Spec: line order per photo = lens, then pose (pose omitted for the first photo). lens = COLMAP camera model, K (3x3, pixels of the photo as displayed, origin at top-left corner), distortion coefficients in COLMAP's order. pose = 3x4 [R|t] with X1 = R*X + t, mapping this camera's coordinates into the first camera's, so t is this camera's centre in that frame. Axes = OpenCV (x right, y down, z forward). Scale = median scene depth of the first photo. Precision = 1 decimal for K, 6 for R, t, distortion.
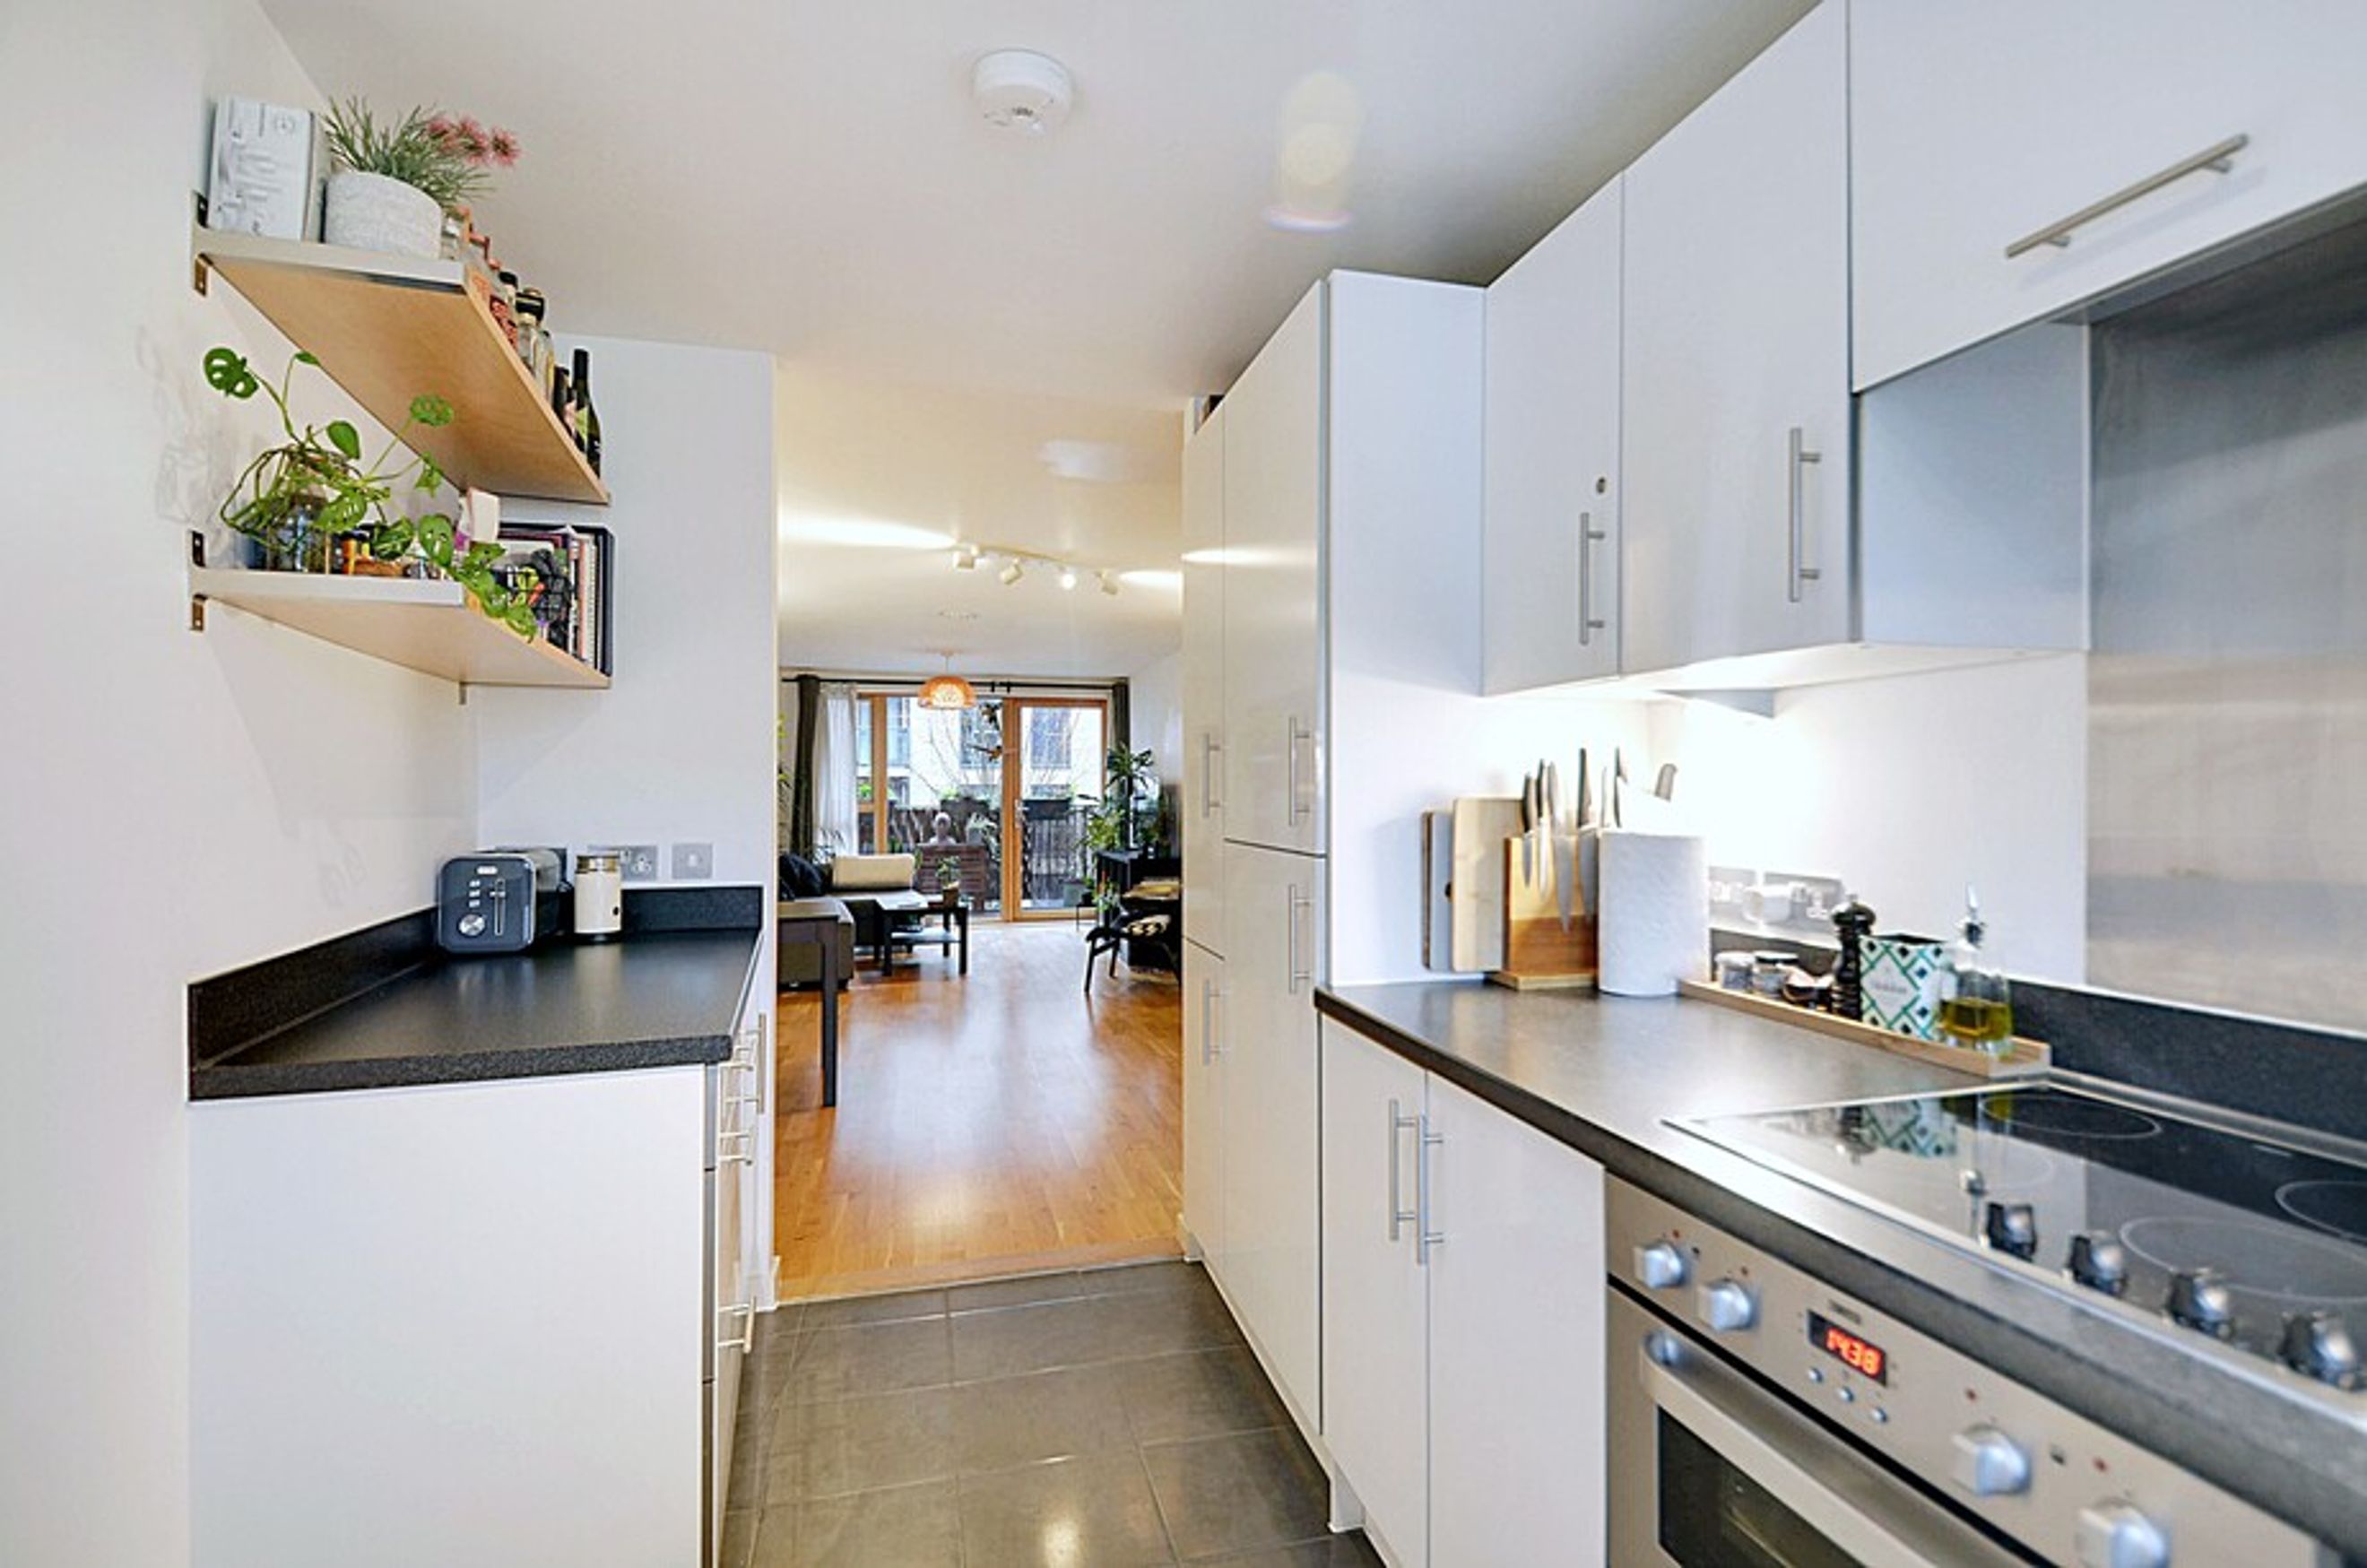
lens RADIAL K [[1101.7, 0, 1252.7], [0, 1101.7, 783.6], [0, 0, 1]] dist [0.000088, -0.000045]
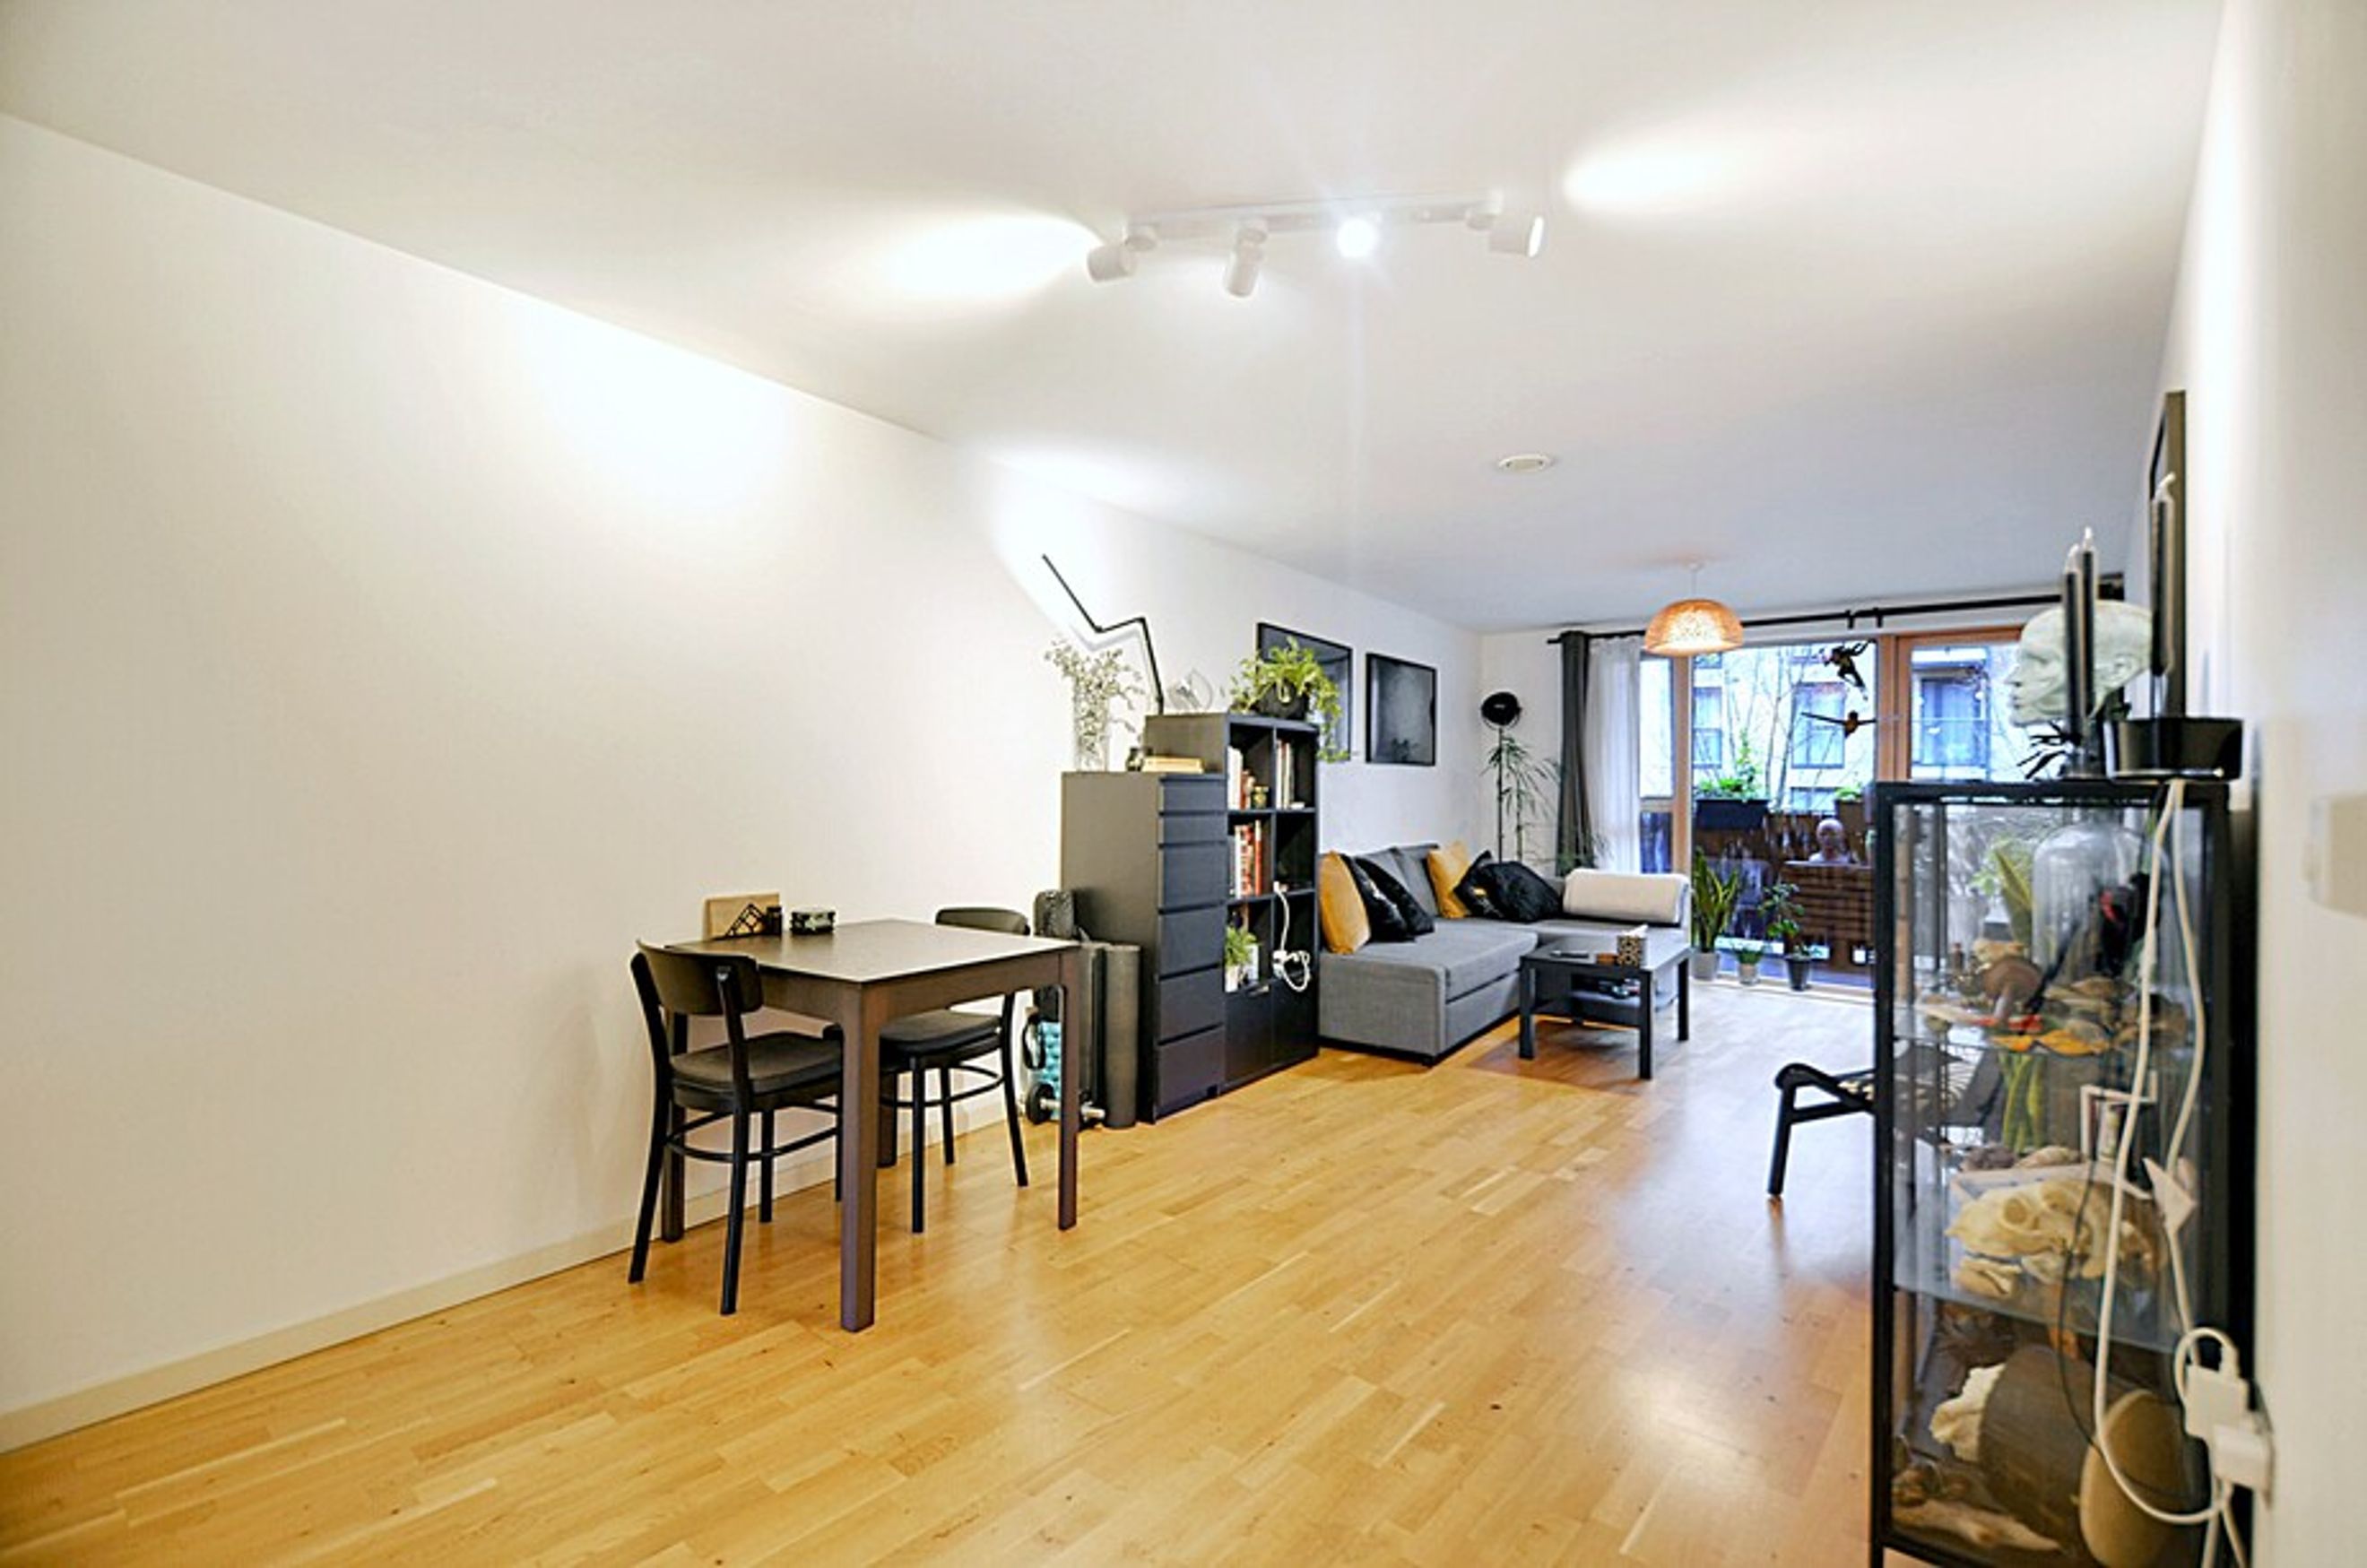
lens RADIAL K [[1061.6, 0, 1183.5], [0, 1061.6, 784.0], [0, 0, 1]] dist [0.002477, -0.017461]
pose [[0.562349, 0.000188, -0.826900, 0.052231], [-0.004081, 0.999988, -0.002548, 0.009707], [0.826890, 0.004808, 0.562343, 0.339056]]
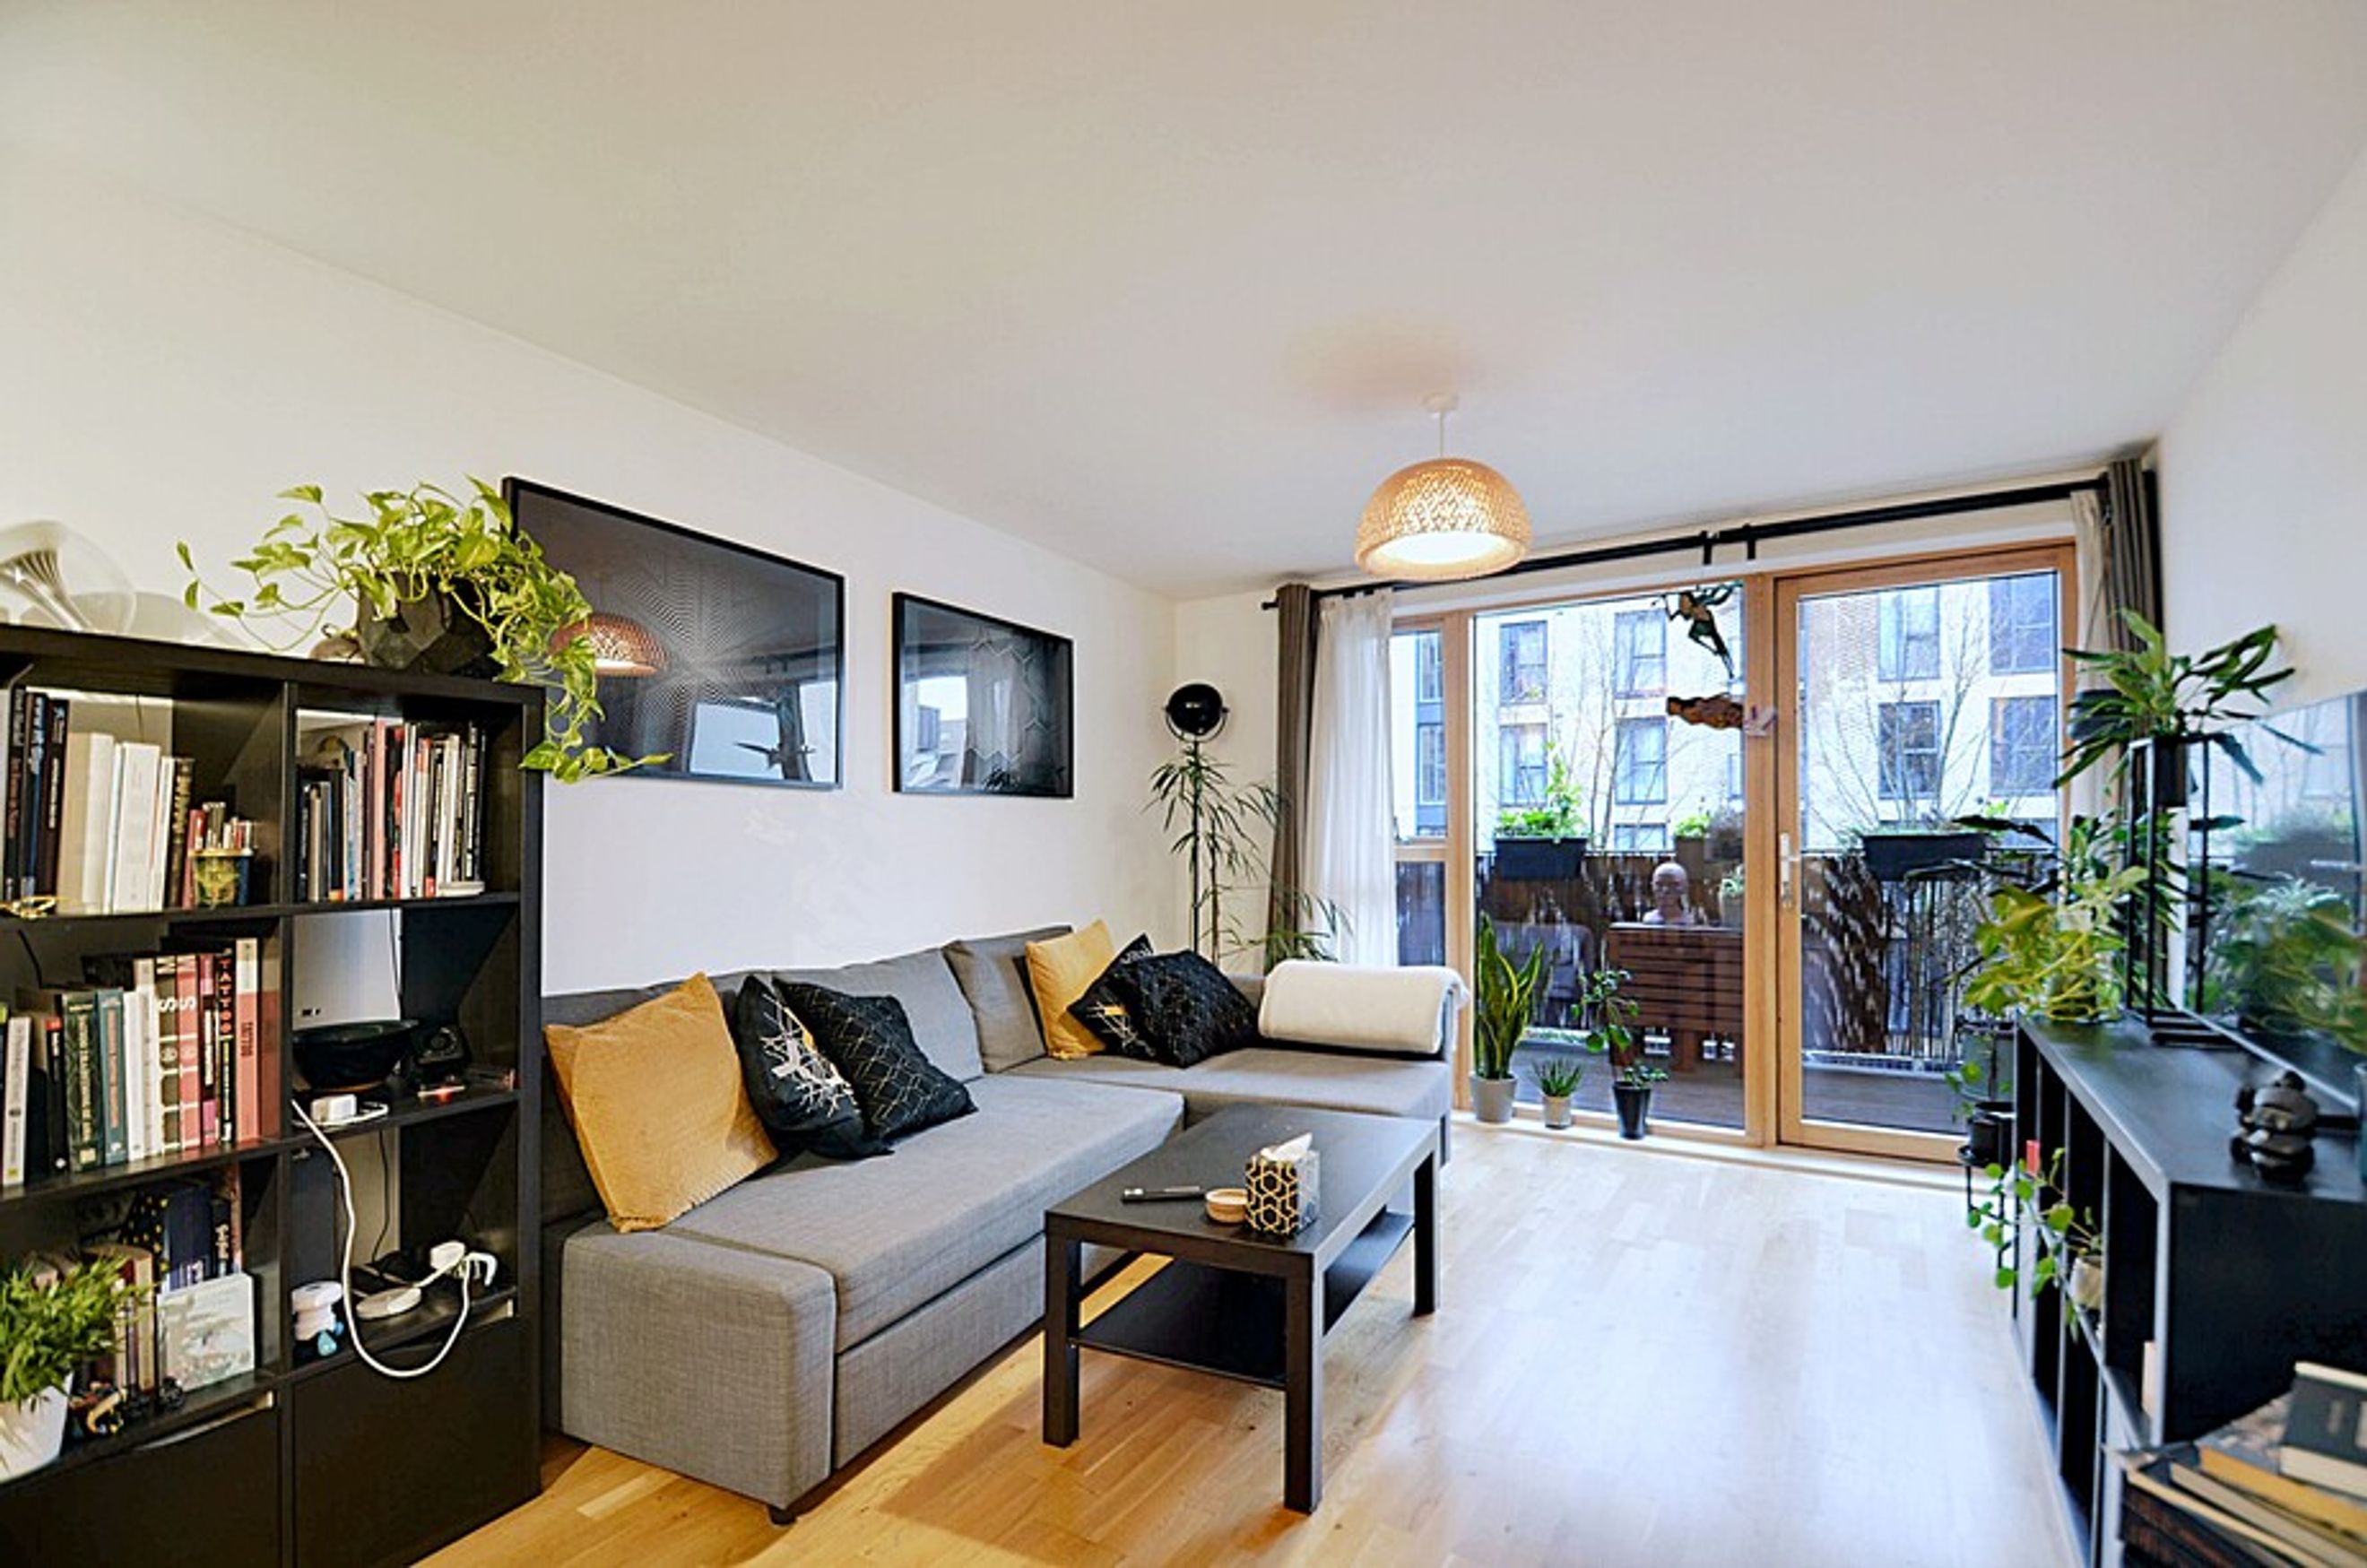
lens RADIAL K [[1055.8, 0, 1185.2], [0, 1055.8, 846.7], [0, 0, 1]] dist [0.046515, -0.063956]
pose [[0.668676, 0.000741, -0.743554, -0.077685], [0.013830, 0.999814, 0.013434, 0.010416], [0.743425, -0.019267, 0.668541, 0.604143]]
